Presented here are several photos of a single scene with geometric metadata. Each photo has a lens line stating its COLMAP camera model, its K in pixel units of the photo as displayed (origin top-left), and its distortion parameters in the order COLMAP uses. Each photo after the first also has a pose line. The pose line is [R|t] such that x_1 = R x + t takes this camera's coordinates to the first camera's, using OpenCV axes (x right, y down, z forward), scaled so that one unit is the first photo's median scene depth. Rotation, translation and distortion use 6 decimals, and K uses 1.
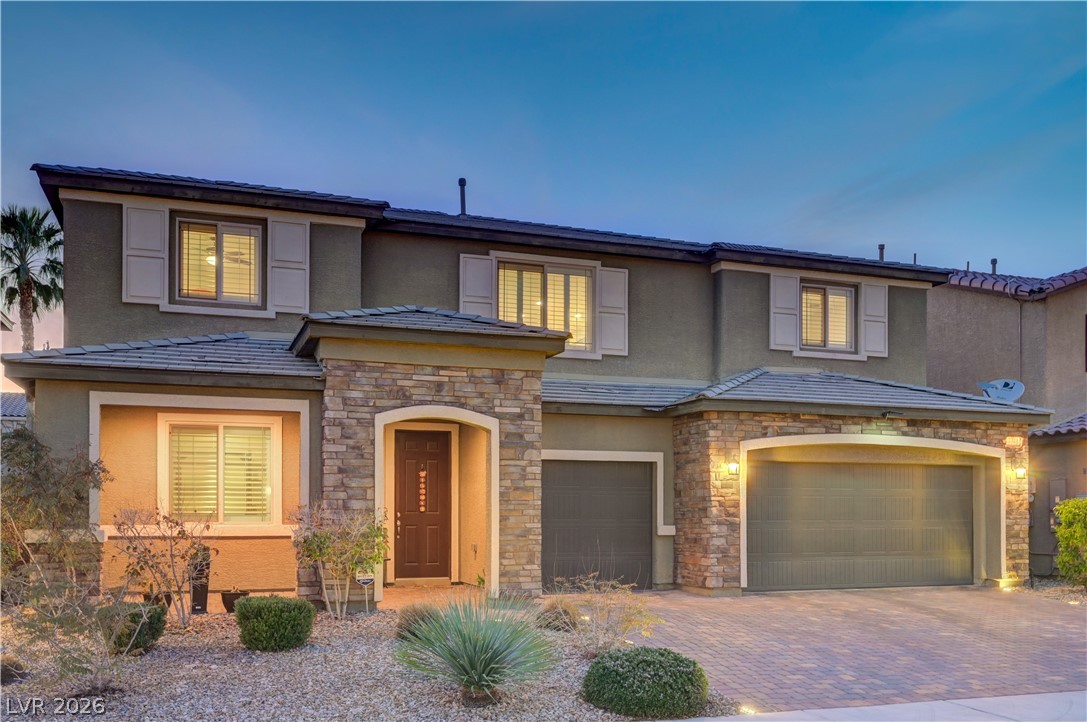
lens RADIAL K [[917.0, 0, 543.4], [0, 917.0, 360.0], [0, 0, 1]] dist [-0.001834, -0.004955]
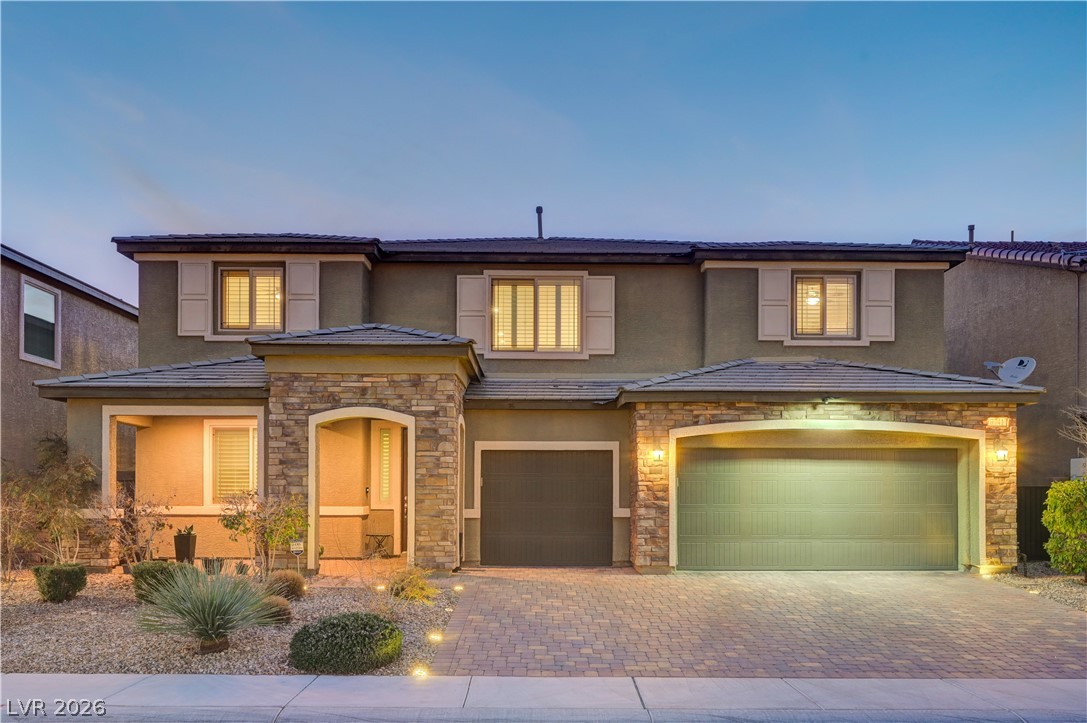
lens RADIAL K [[806.7, 0, 543.5], [0, 806.7, 363.5], [0, 0, 1]] dist [-0.005719, 0.002873]
pose [[0.950847, -0.050881, -0.305452, 0.366678], [0.051027, 0.998669, -0.007513, 0.011084], [0.305428, -0.008443, 0.952178, 0.060269]]
